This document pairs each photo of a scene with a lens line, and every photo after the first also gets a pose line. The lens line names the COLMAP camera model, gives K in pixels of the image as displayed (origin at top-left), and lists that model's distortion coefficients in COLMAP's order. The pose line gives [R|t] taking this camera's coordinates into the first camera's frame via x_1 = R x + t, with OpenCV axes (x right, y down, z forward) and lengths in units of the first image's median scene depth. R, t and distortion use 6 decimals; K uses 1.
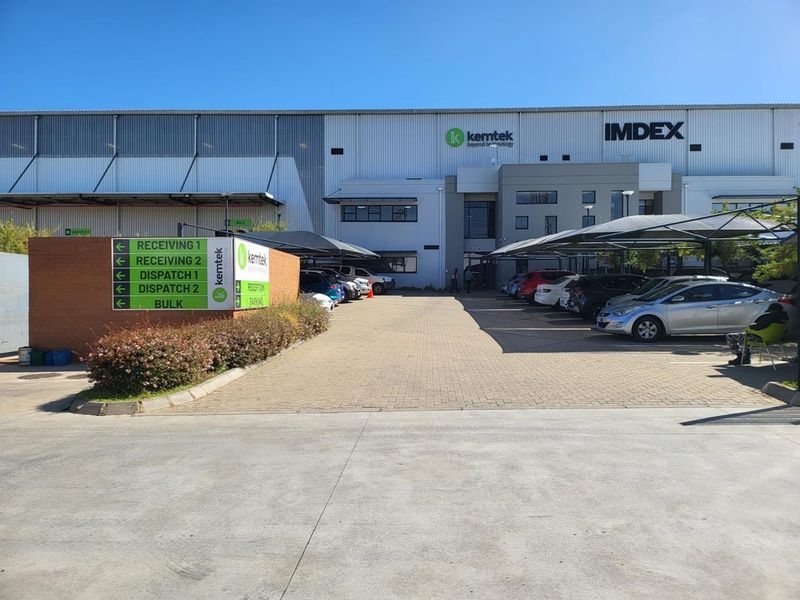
lens RADIAL K [[575.9, 0, 400.0], [0, 575.9, 300.0], [0, 0, 1]] dist [0.042172, -0.003466]
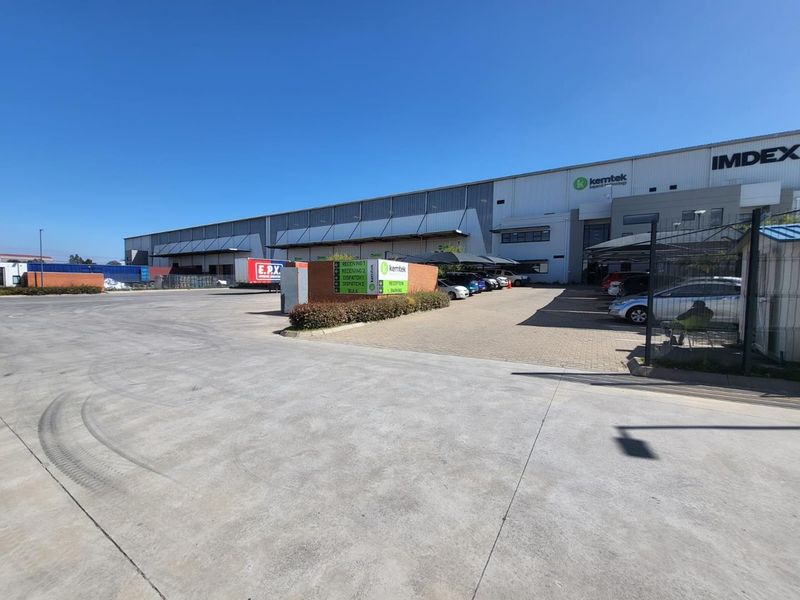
lens RADIAL K [[326.0, 0, 400.0], [0, 326.0, 300.0], [0, 0, 1]] dist [-0.000630, -0.000204]
pose [[0.865961, 0.033895, -0.498962, 0.148791], [-0.015055, 0.999015, 0.041736, -0.005346], [0.499886, -0.028630, 0.865618, 0.015227]]
